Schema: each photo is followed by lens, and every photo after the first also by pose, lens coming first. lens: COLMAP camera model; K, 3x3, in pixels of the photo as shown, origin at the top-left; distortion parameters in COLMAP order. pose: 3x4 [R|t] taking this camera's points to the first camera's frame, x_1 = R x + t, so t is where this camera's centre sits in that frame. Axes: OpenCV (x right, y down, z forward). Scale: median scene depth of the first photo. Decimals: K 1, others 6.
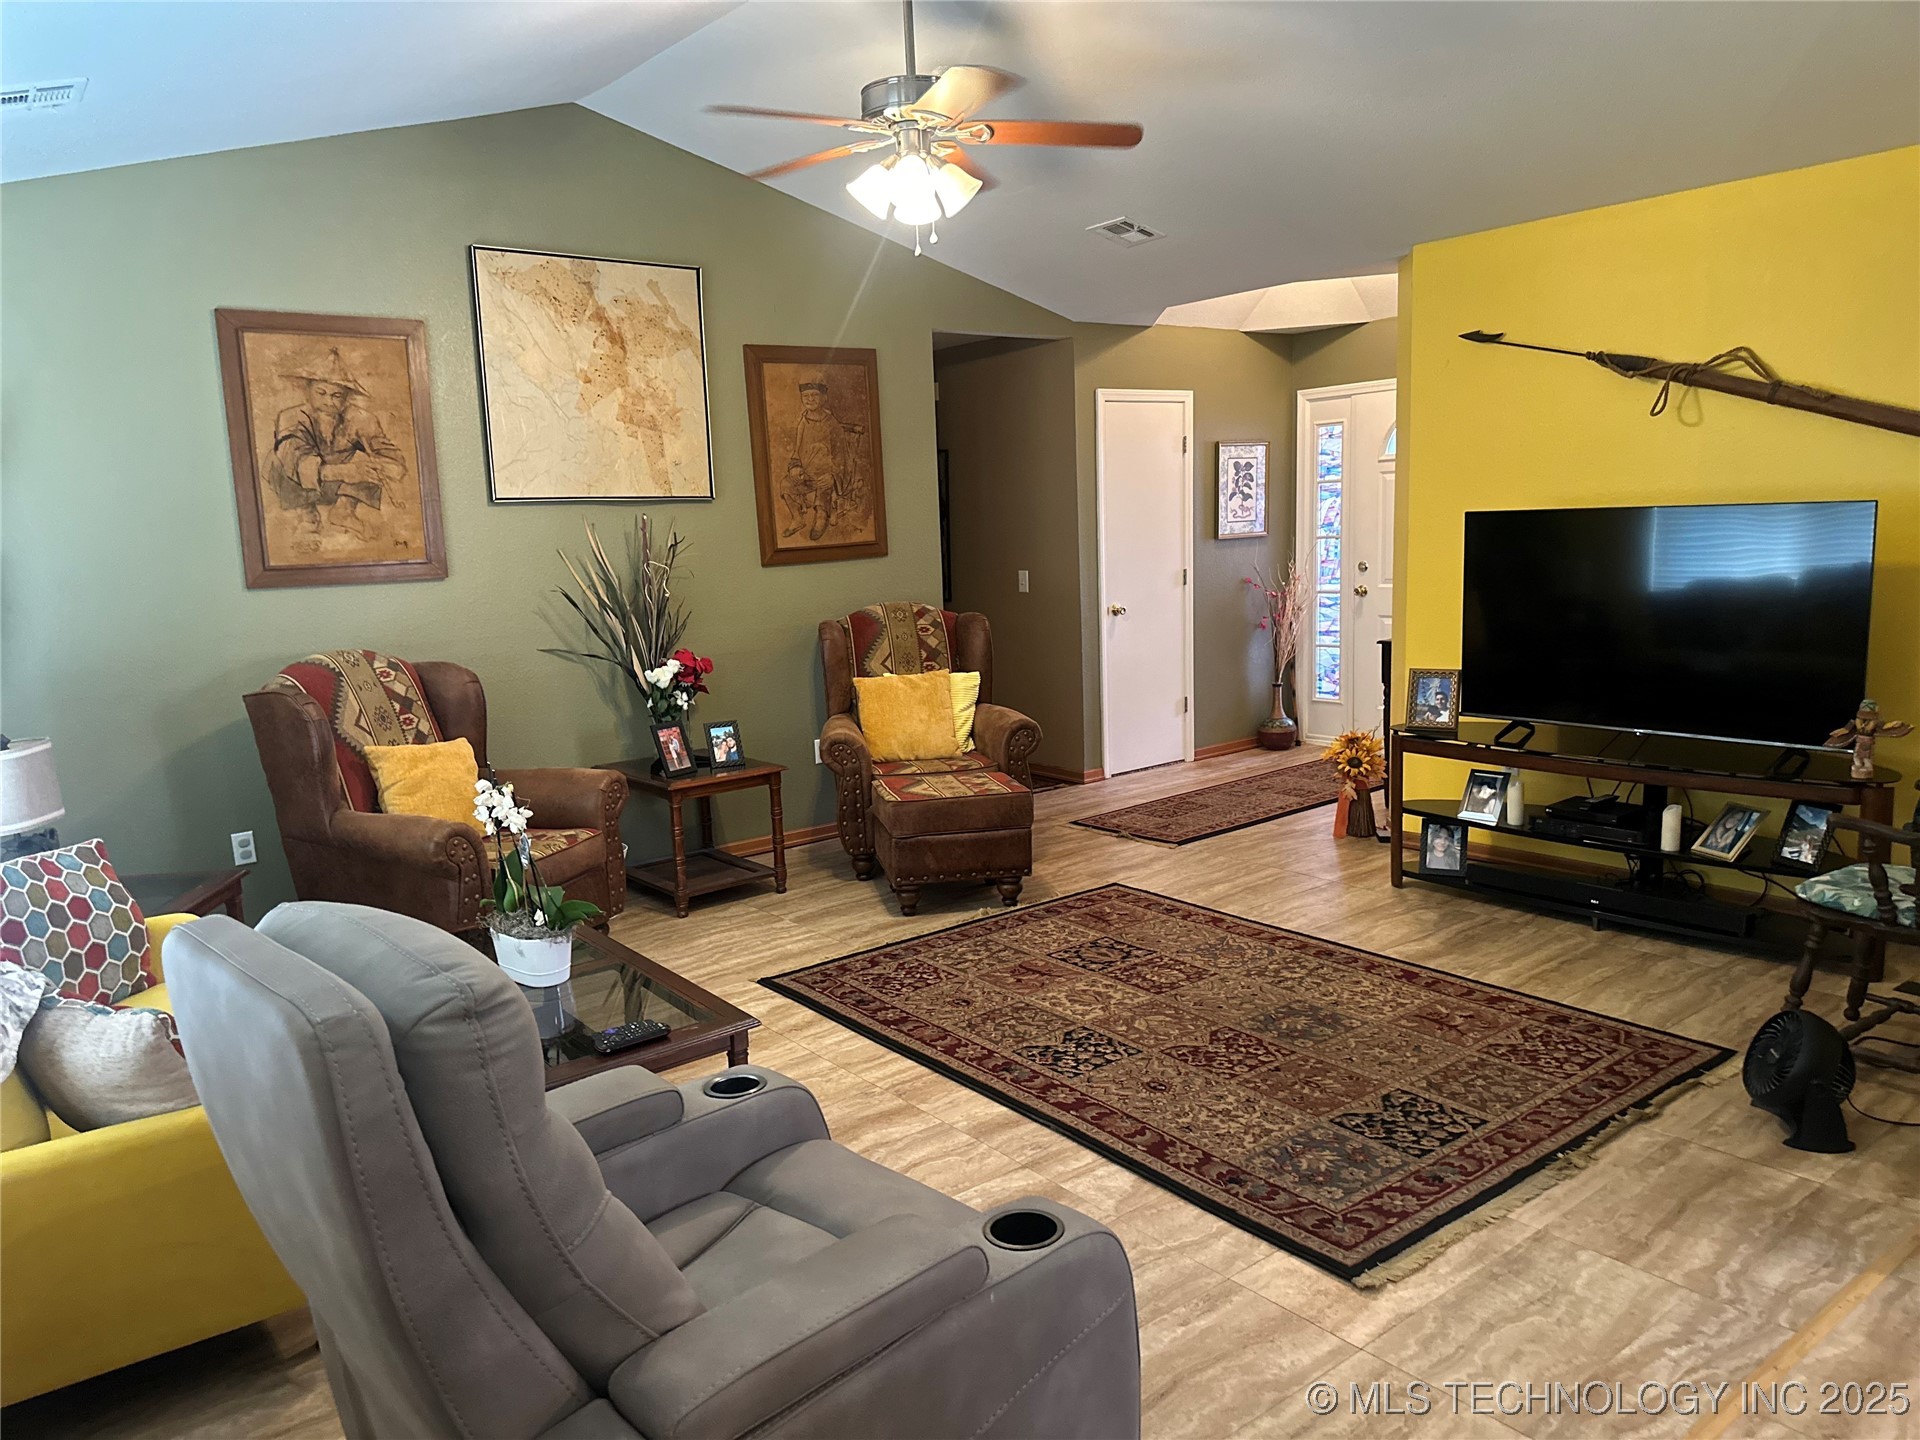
lens RADIAL K [[1365.0, 0, 942.8], [0, 1365.0, 705.9], [0, 0, 1]] dist [0.065410, -0.093622]
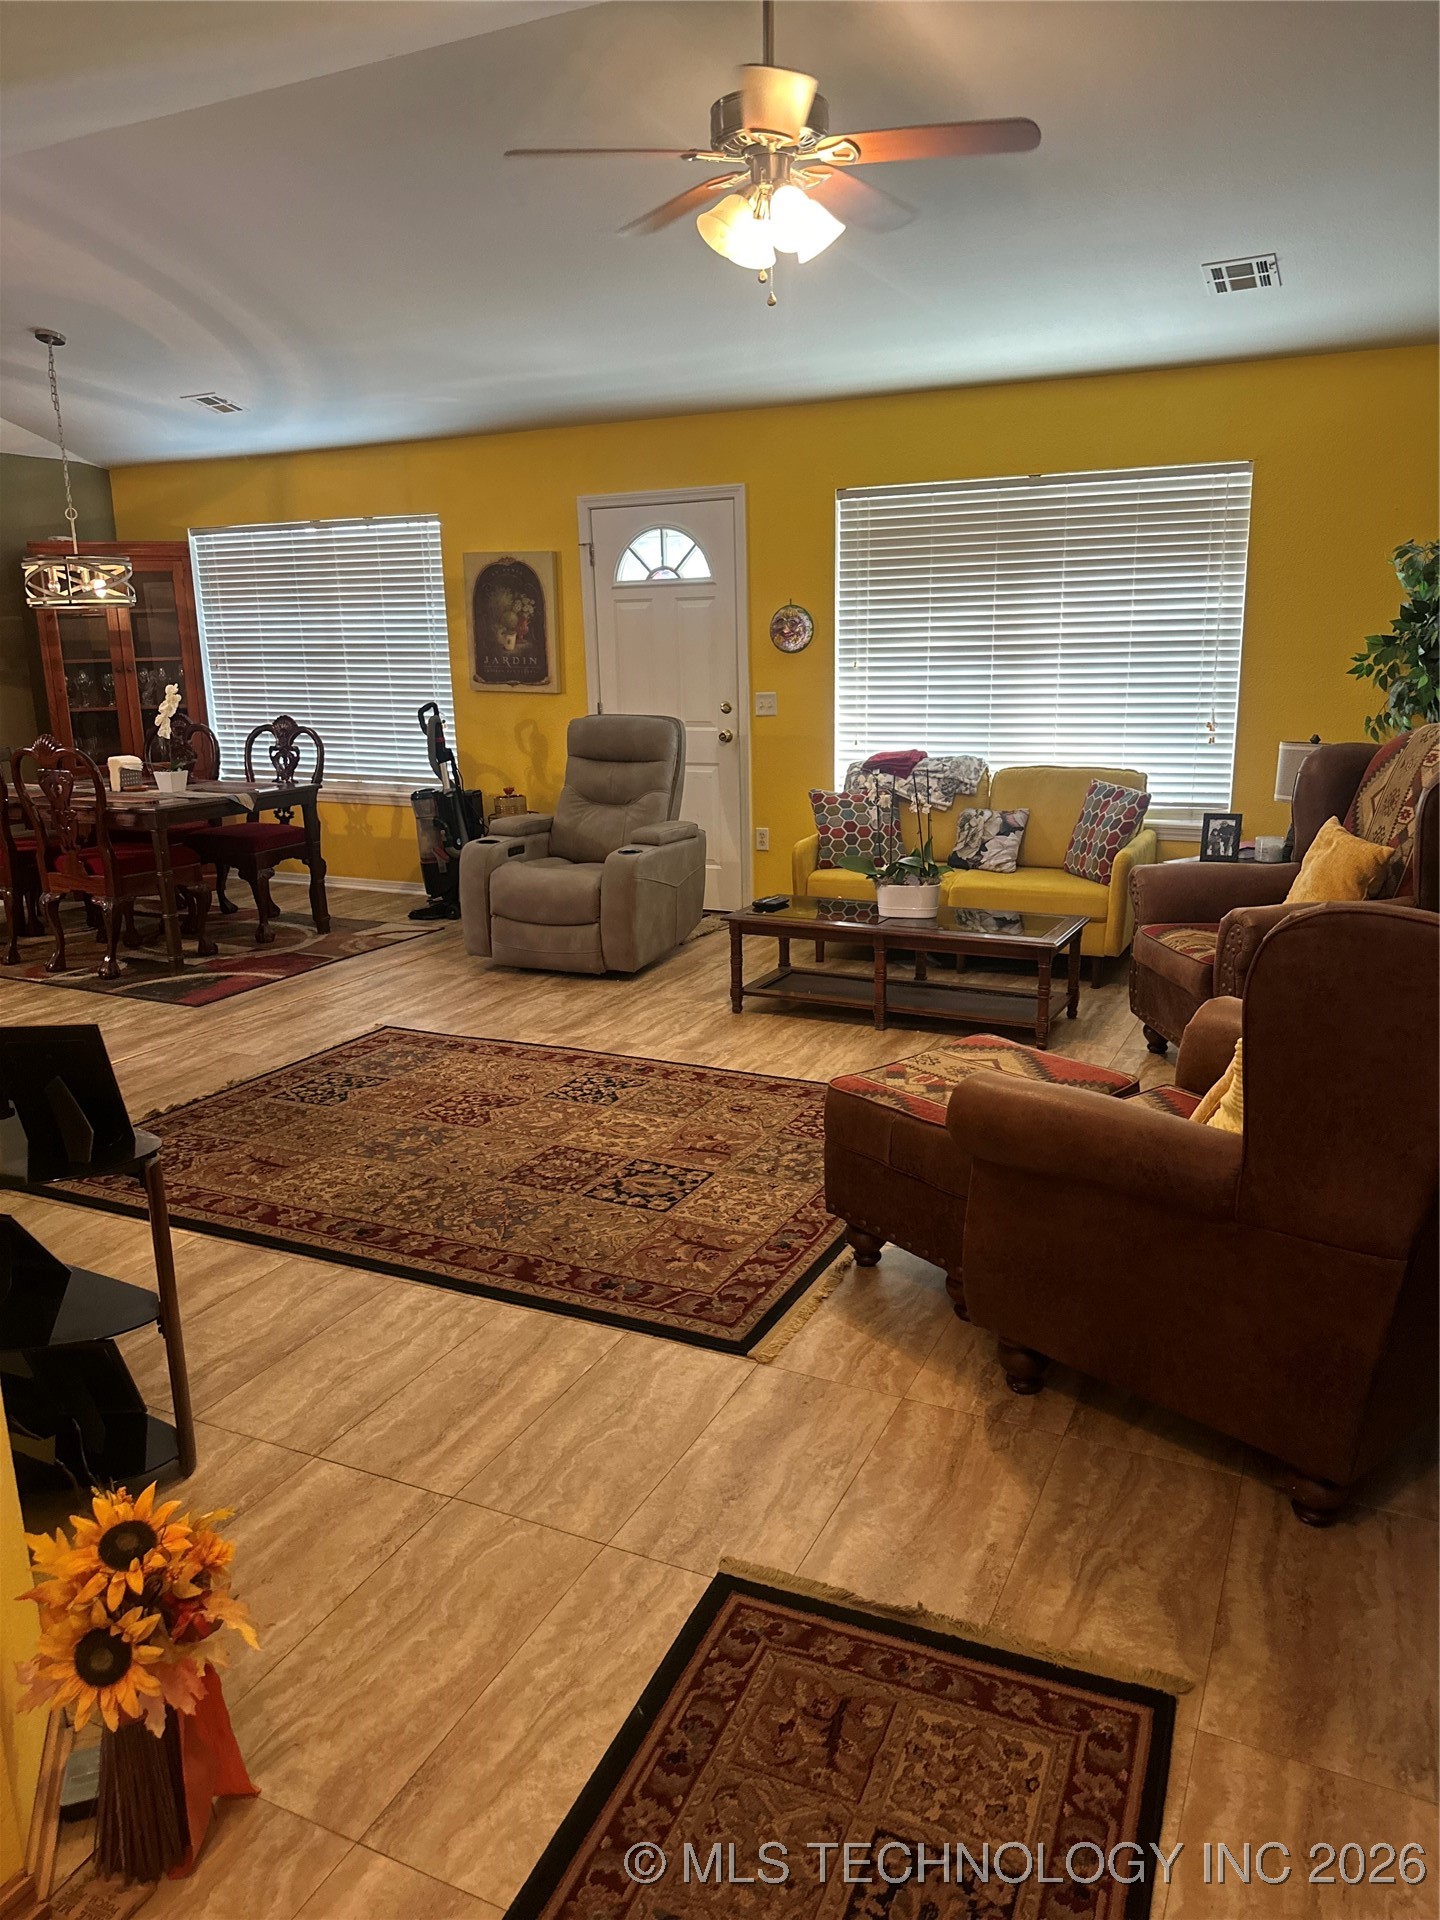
lens RADIAL K [[1365.0, 0, 720.5], [0, 1365.0, 960.3], [0, 0, 1]] dist [0.065410, -0.093622]
pose [[-0.897570, 0.155915, -0.412383, 0.416926], [-0.010118, 0.927847, 0.372825, -0.254514], [0.440757, 0.338809, -0.831229, 1.764491]]
